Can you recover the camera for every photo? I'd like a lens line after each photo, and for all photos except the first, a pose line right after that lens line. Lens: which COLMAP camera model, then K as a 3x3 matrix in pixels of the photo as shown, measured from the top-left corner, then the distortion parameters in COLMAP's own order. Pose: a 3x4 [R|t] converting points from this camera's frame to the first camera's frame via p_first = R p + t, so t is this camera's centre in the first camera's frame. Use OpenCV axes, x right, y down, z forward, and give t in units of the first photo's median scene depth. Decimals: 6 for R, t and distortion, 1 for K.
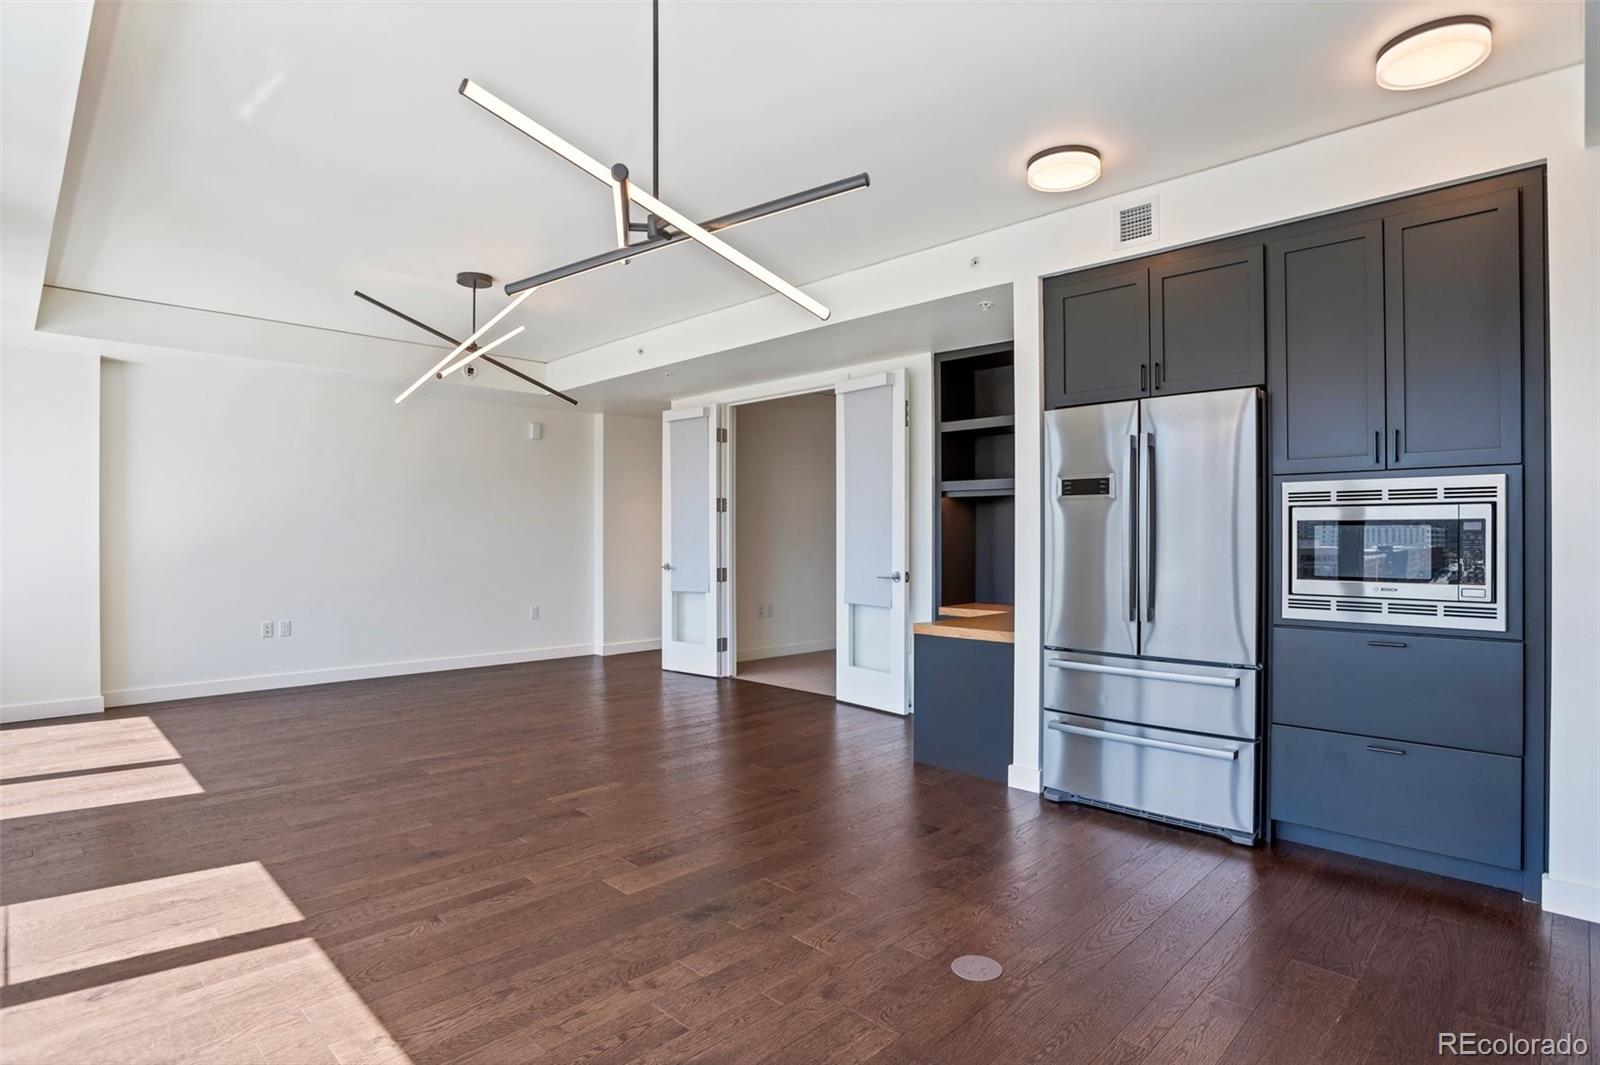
lens RADIAL K [[819.0, 0, 788.4], [0, 819.0, 537.5], [0, 0, 1]] dist [-0.078852, 0.036125]
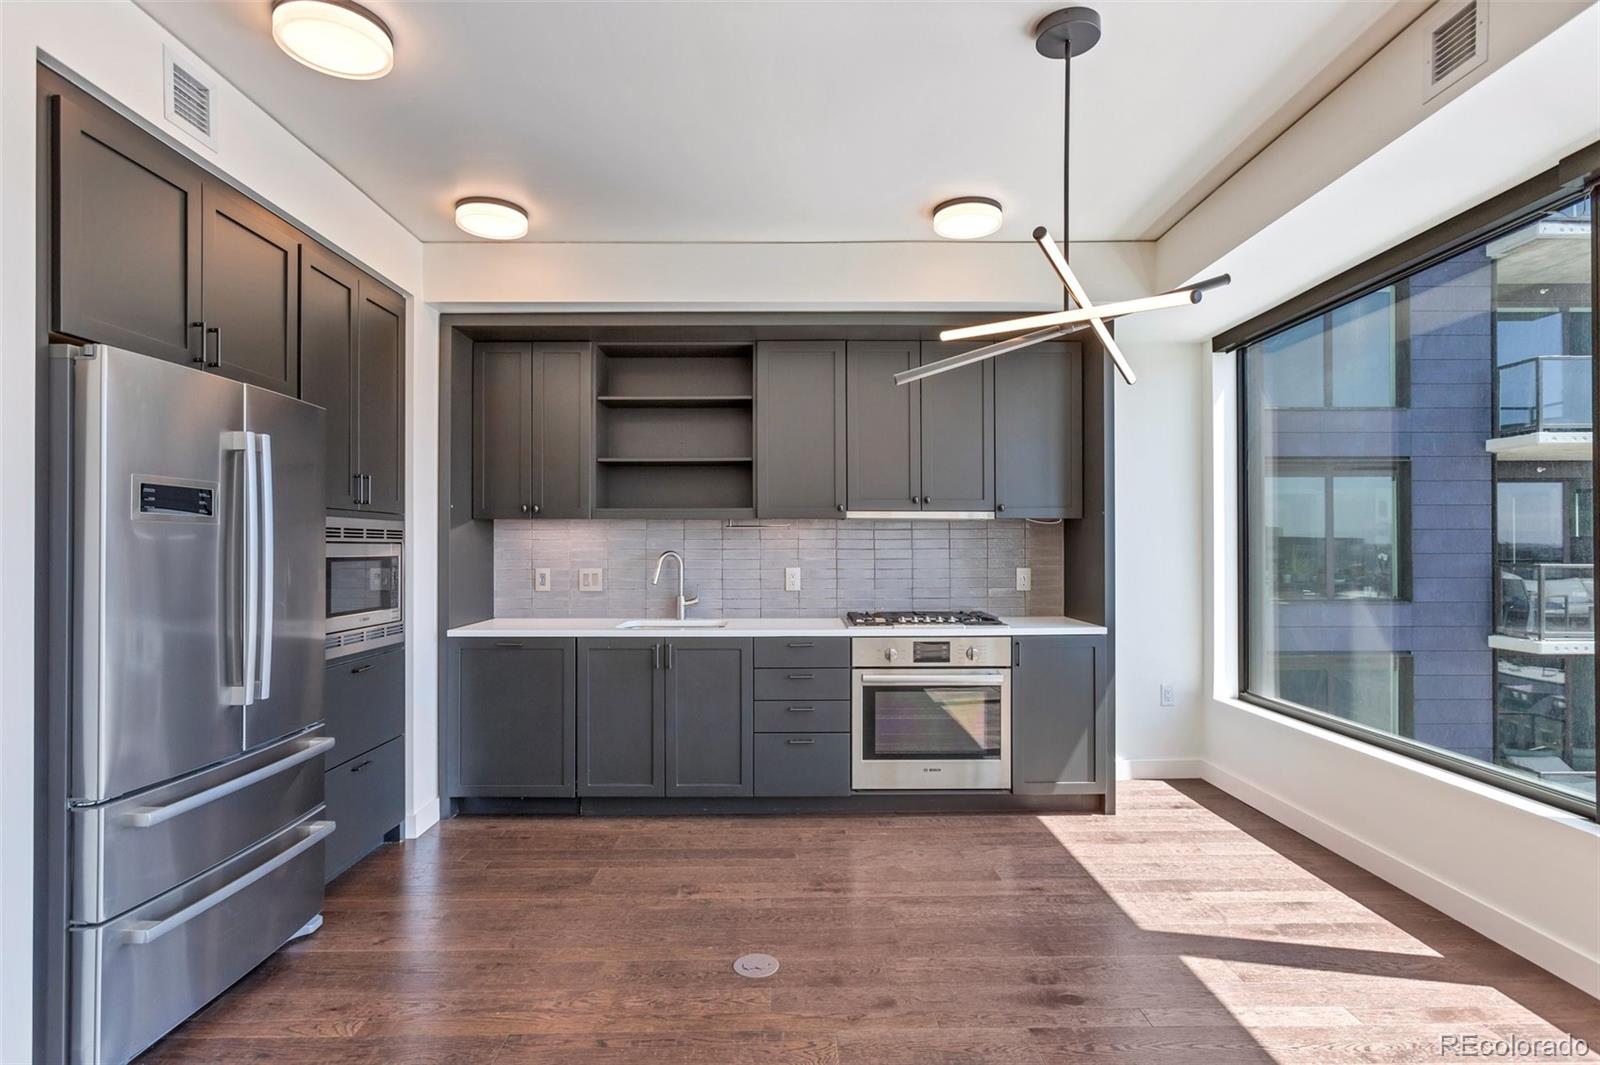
lens RADIAL K [[823.7, 0, 799.5], [0, 823.7, 544.2], [0, 0, 1]] dist [-0.002981, 0.000495]
pose [[-0.715571, 0.006533, 0.698509, -0.473512], [0.005942, 0.999977, -0.003265, -0.031415], [-0.698515, 0.001814, -0.715594, 1.385957]]
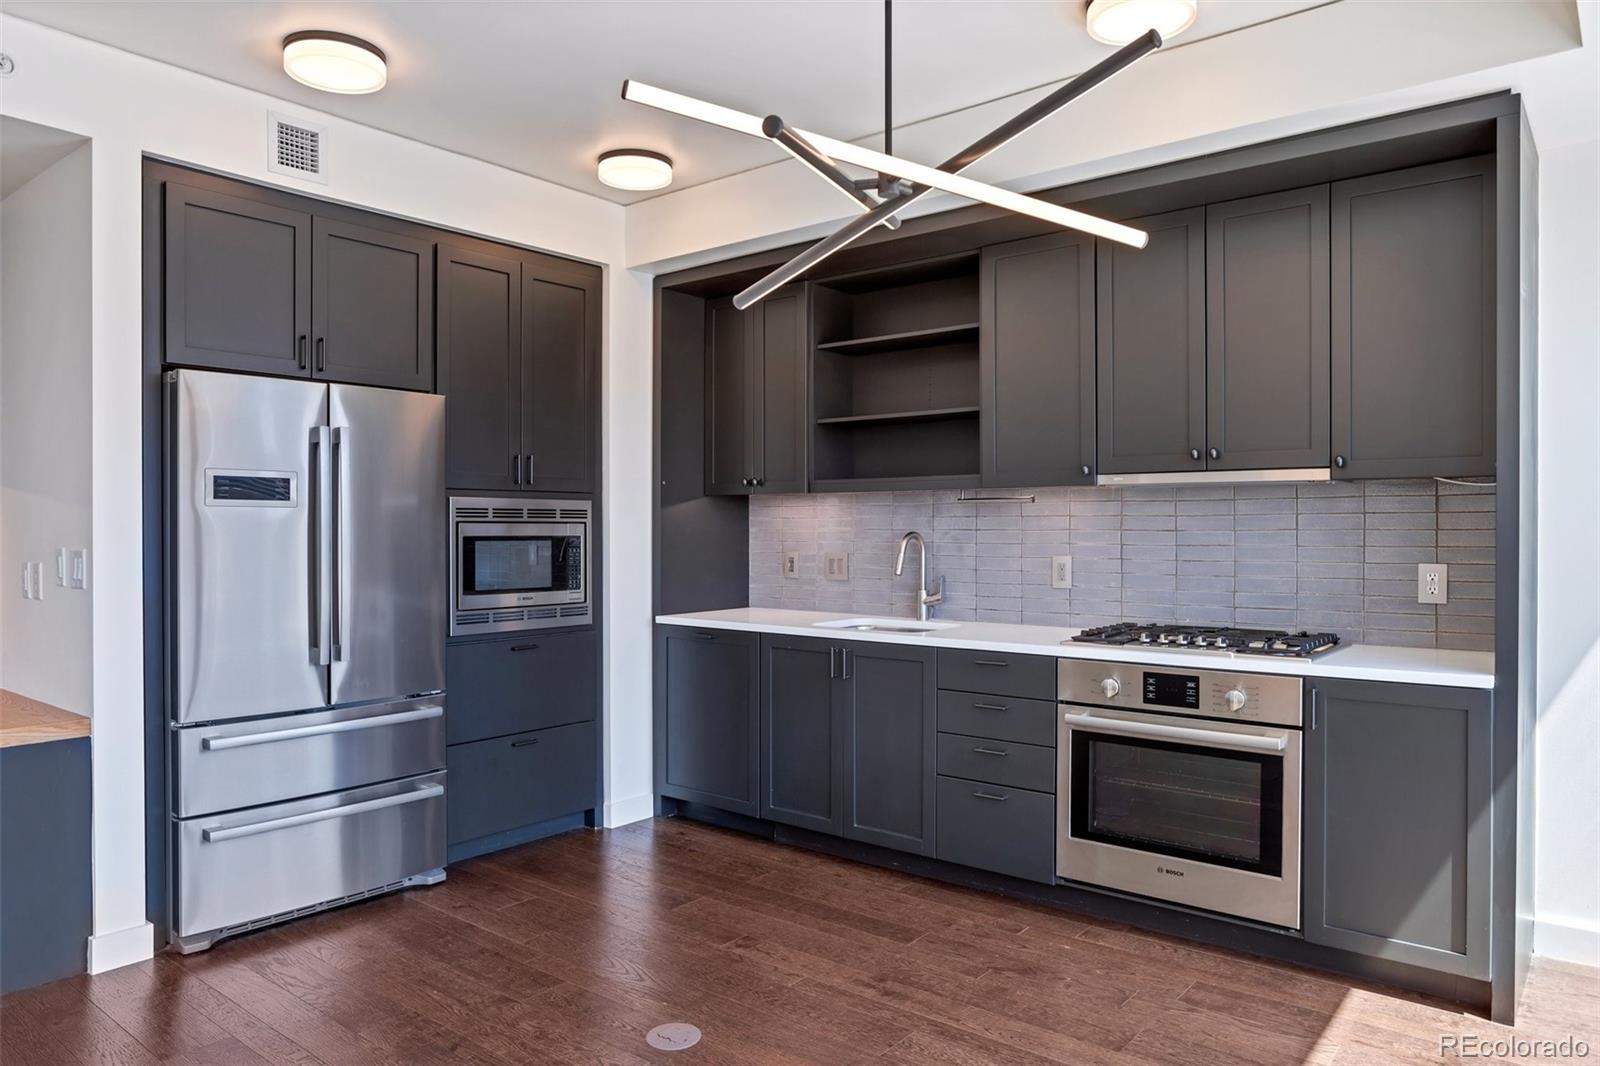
lens RADIAL K [[1061.8, 0, 800.0], [0, 1061.8, 533.0], [0, 0, 1]] dist [-0.028415, 0.000112]
pose [[-0.101115, -0.001909, 0.994873, -0.760300], [0.004362, 0.999988, 0.002362, -0.028061], [-0.994865, 0.004578, -0.101106, 0.760464]]
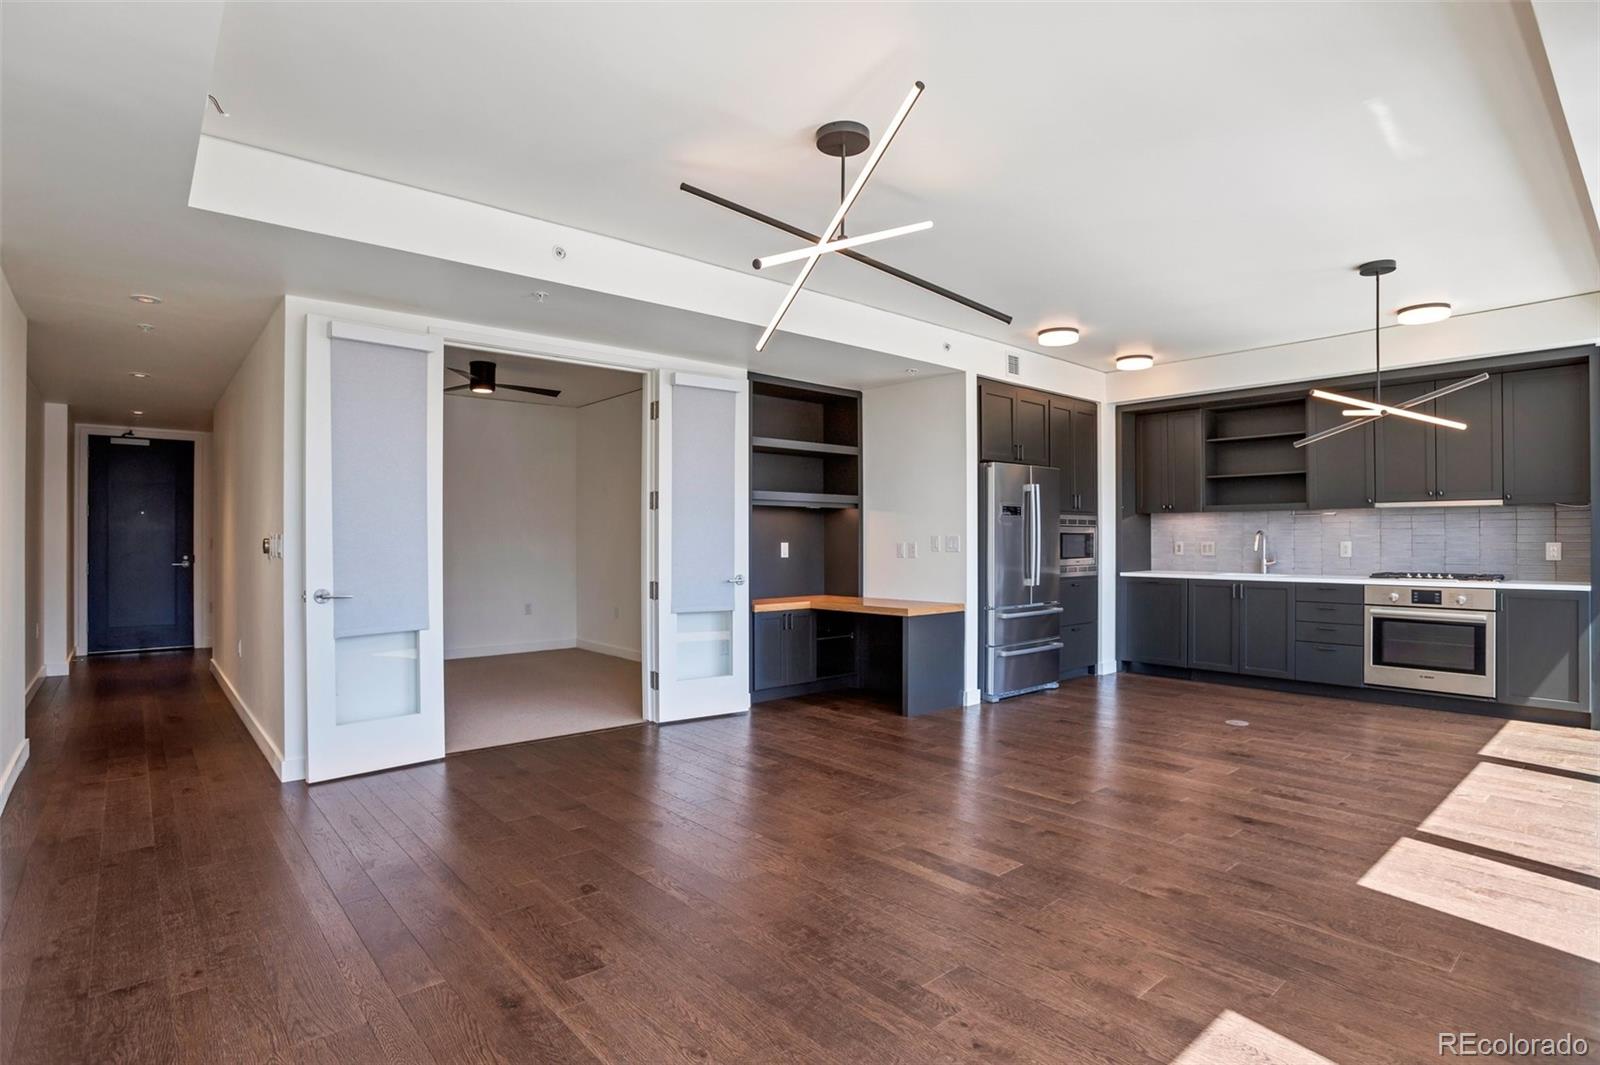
lens RADIAL K [[819.0, 0, 788.4], [0, 819.0, 537.5], [0, 0, 1]] dist [-0.078852, 0.036125]
pose [[0.073181, 0.004806, 0.997307, -1.727178], [0.004674, 0.999976, -0.005161, 0.000920], [-0.997308, 0.005039, 0.073156, 1.675438]]
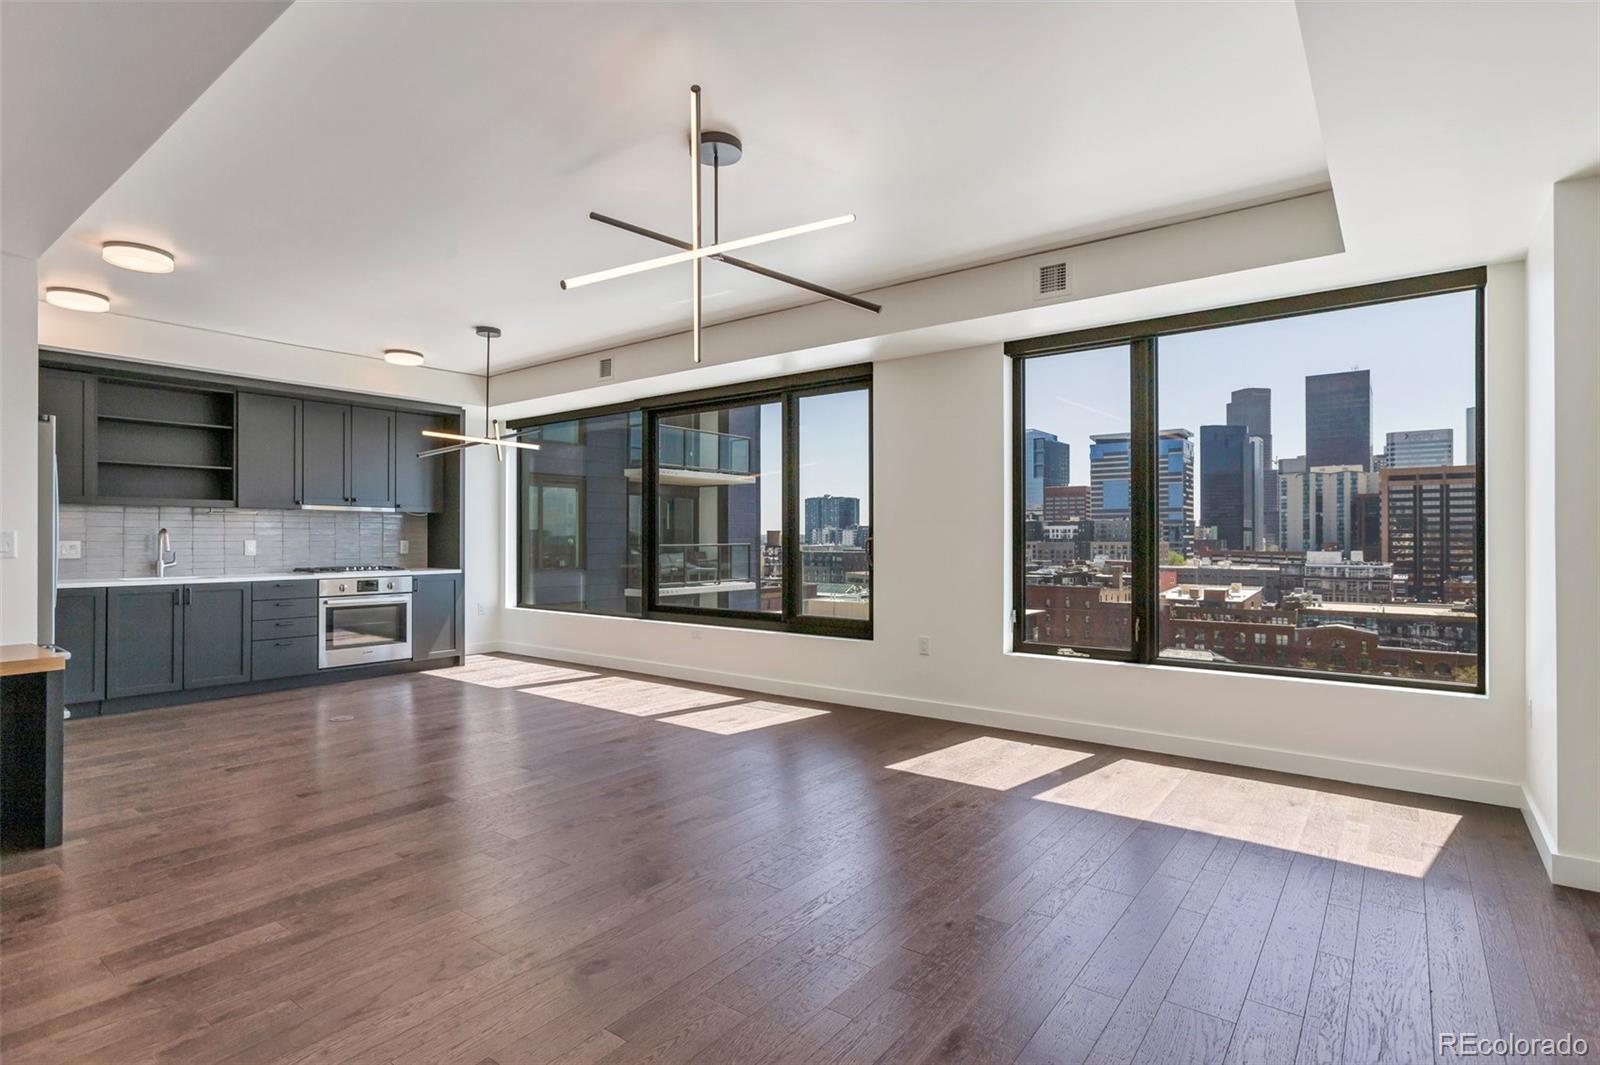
lens RADIAL K [[796.6, 0, 800.0], [0, 796.6, 532.5], [0, 0, 1]] dist [0.000027, 0.000076]
pose [[-0.991149, 0.001581, -0.132748, -0.630904], [0.001944, 0.999995, -0.002608, -0.005162], [0.132744, -0.002843, -0.991146, 2.767440]]
